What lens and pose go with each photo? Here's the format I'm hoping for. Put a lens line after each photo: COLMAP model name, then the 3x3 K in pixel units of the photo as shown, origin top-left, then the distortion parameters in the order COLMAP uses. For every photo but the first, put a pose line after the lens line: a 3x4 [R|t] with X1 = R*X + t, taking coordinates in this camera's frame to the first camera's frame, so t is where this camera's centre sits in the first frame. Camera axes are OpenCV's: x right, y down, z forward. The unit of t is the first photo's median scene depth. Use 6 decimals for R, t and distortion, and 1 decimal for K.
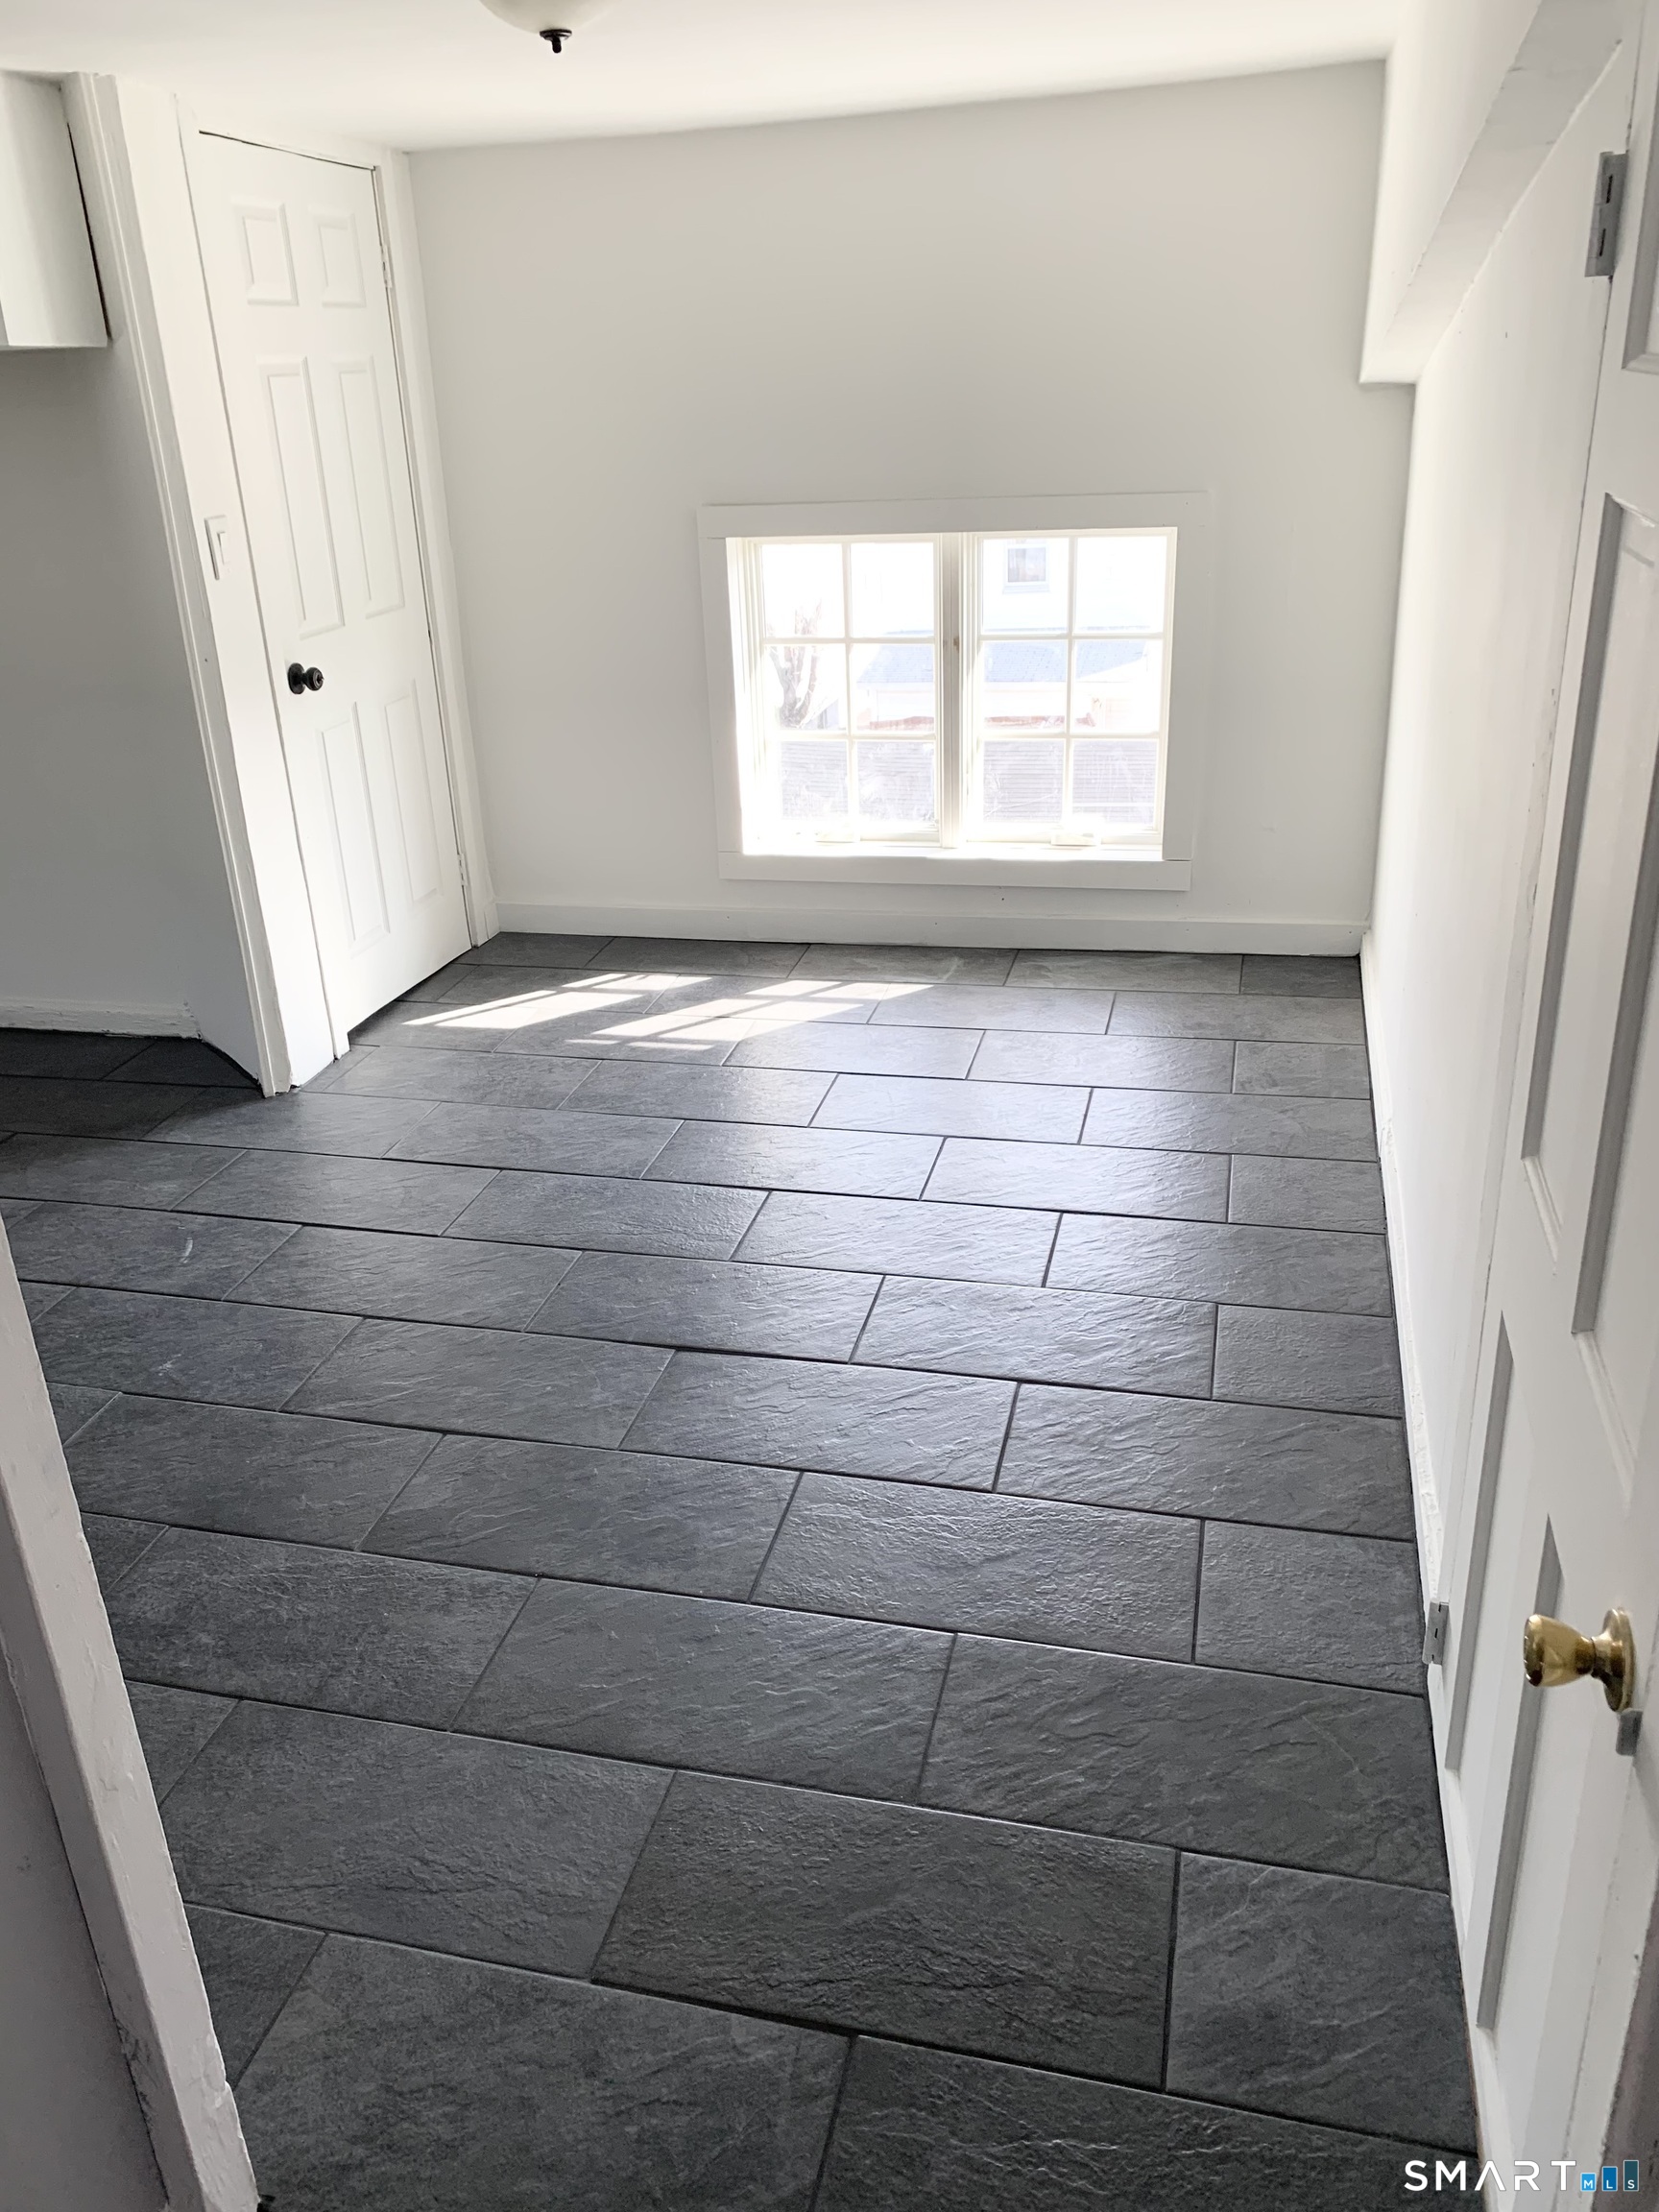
lens RADIAL K [[1704.2, 0, 831.7], [0, 1704.2, 1101.2], [0, 0, 1]] dist [0.011668, -0.009556]
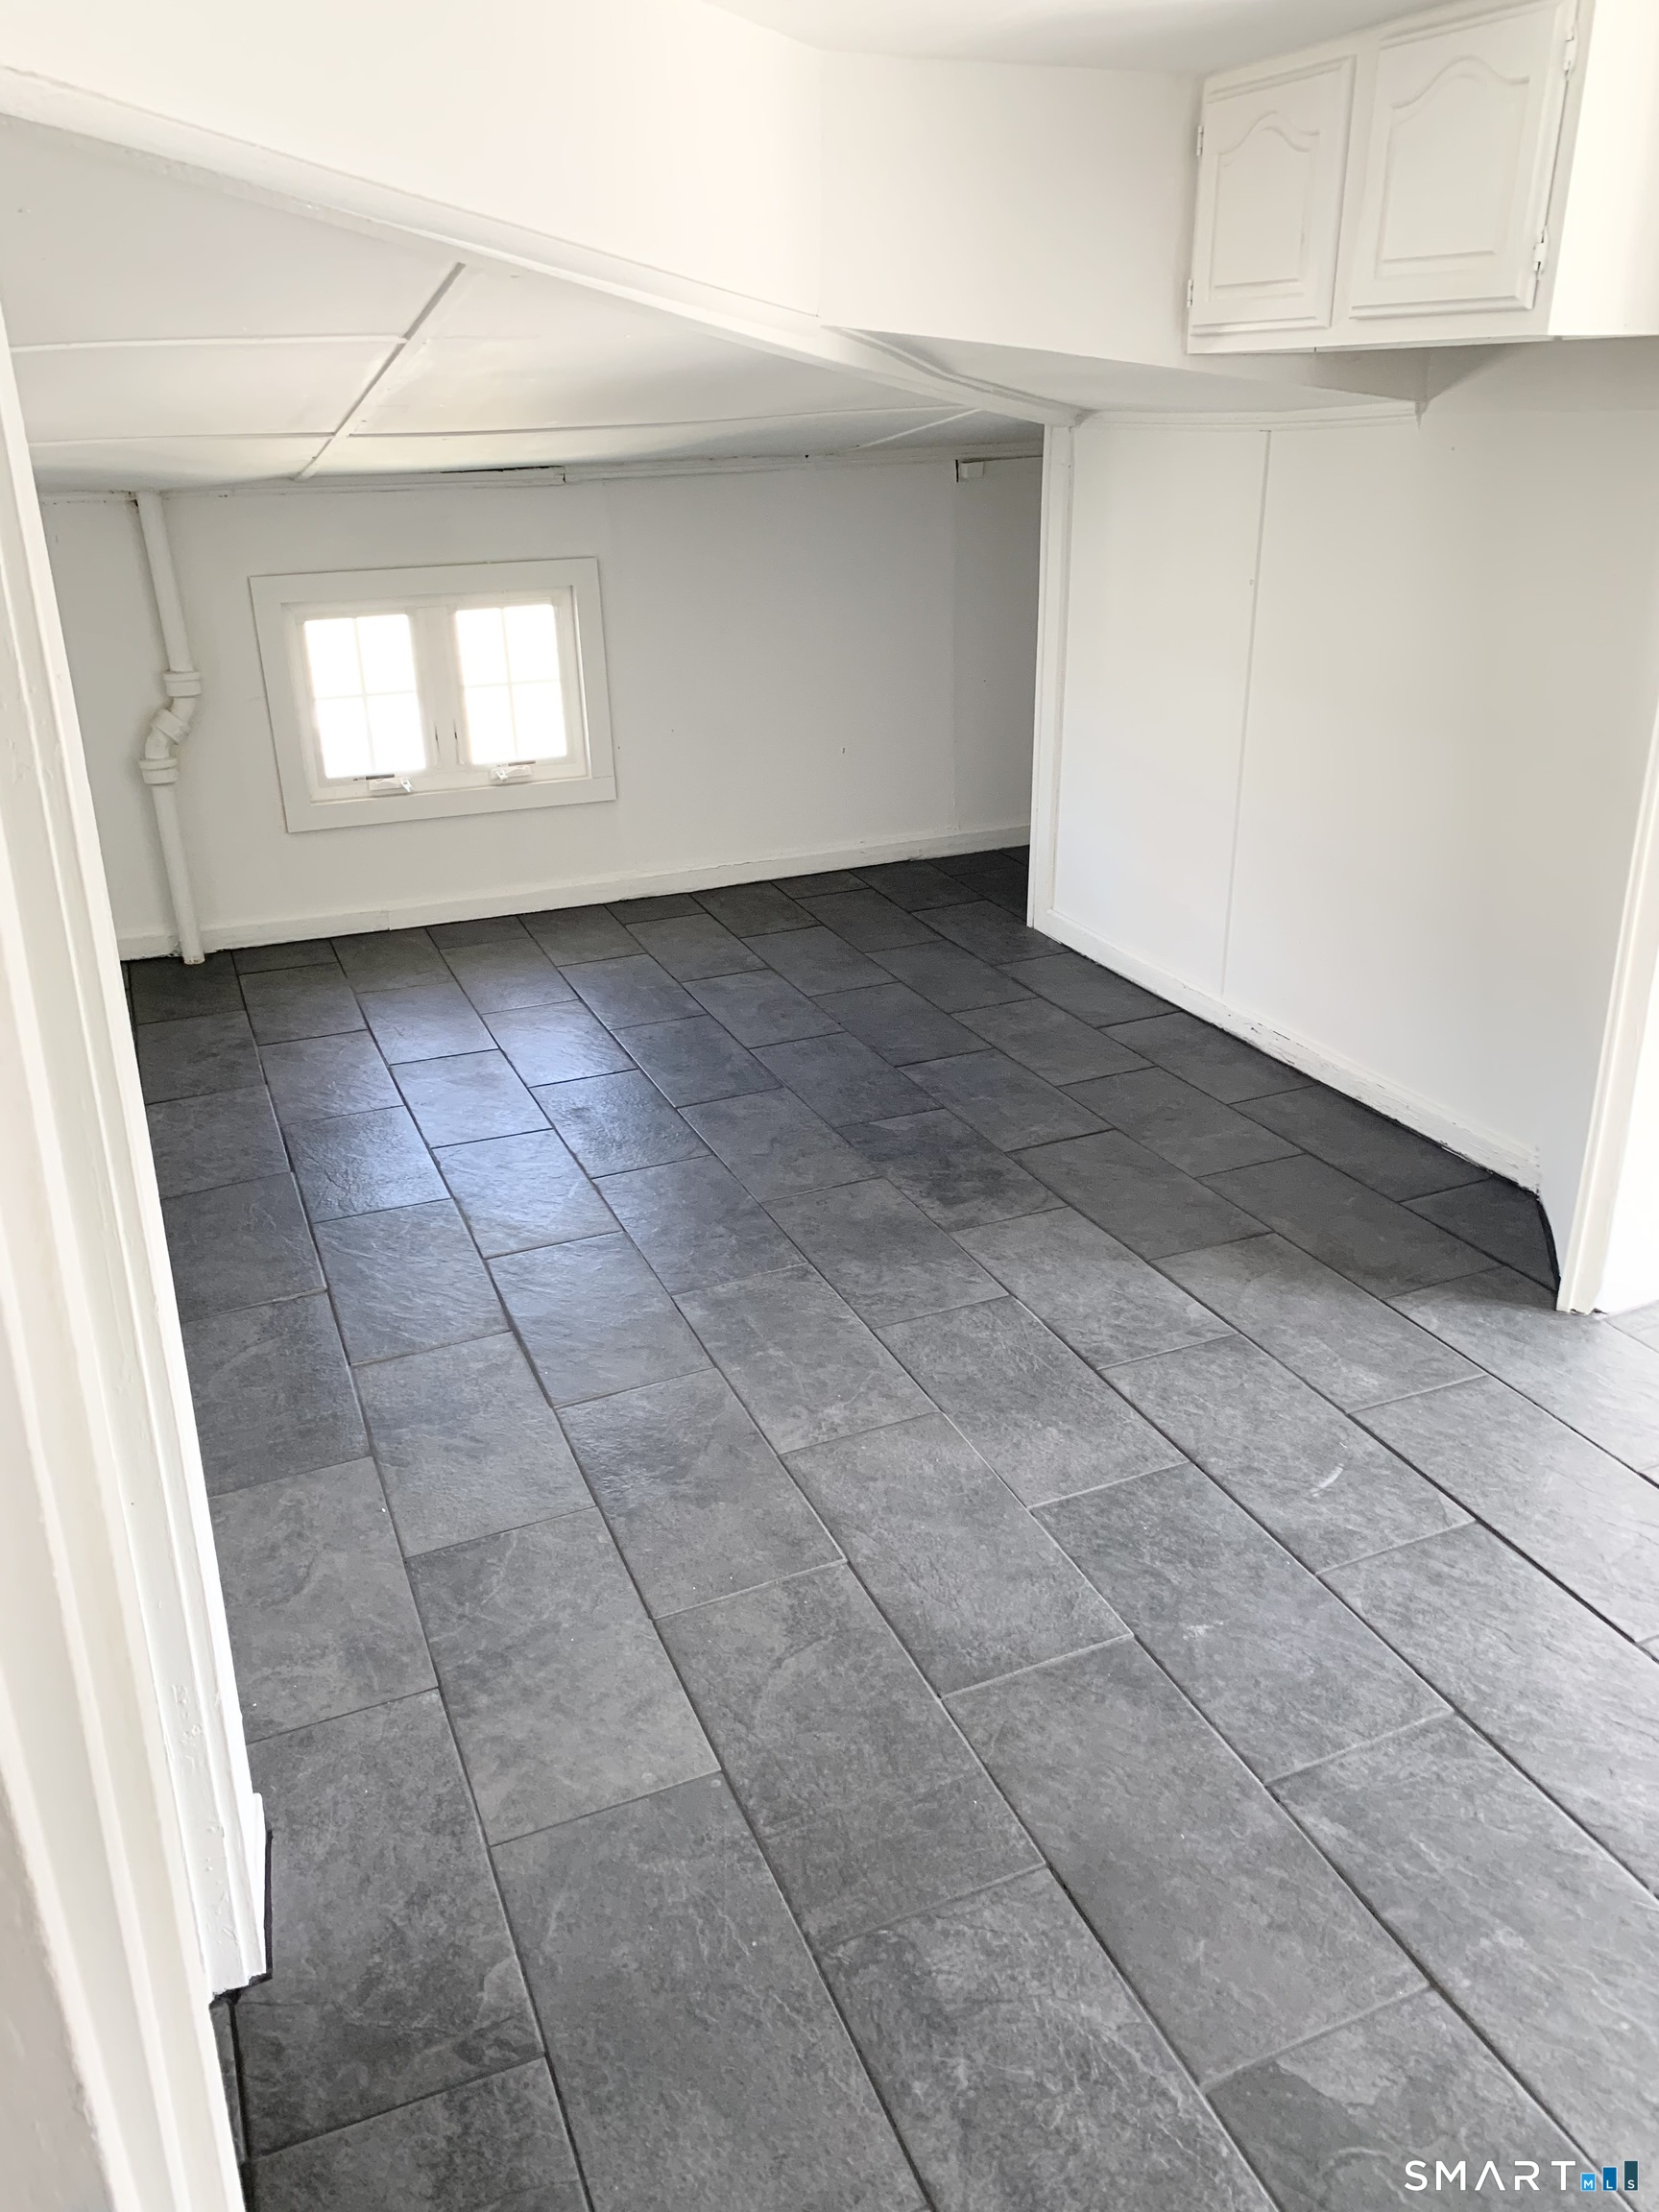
lens RADIAL K [[1704.2, 0, 815.5], [0, 1704.2, 1098.0], [0, 0, 1]] dist [0.011668, -0.009556]
pose [[0.596668, 0.330596, -0.731227, 0.000991], [-0.324976, 0.932683, 0.156502, -0.140329], [0.733742, 0.144251, 0.663938, 0.309992]]
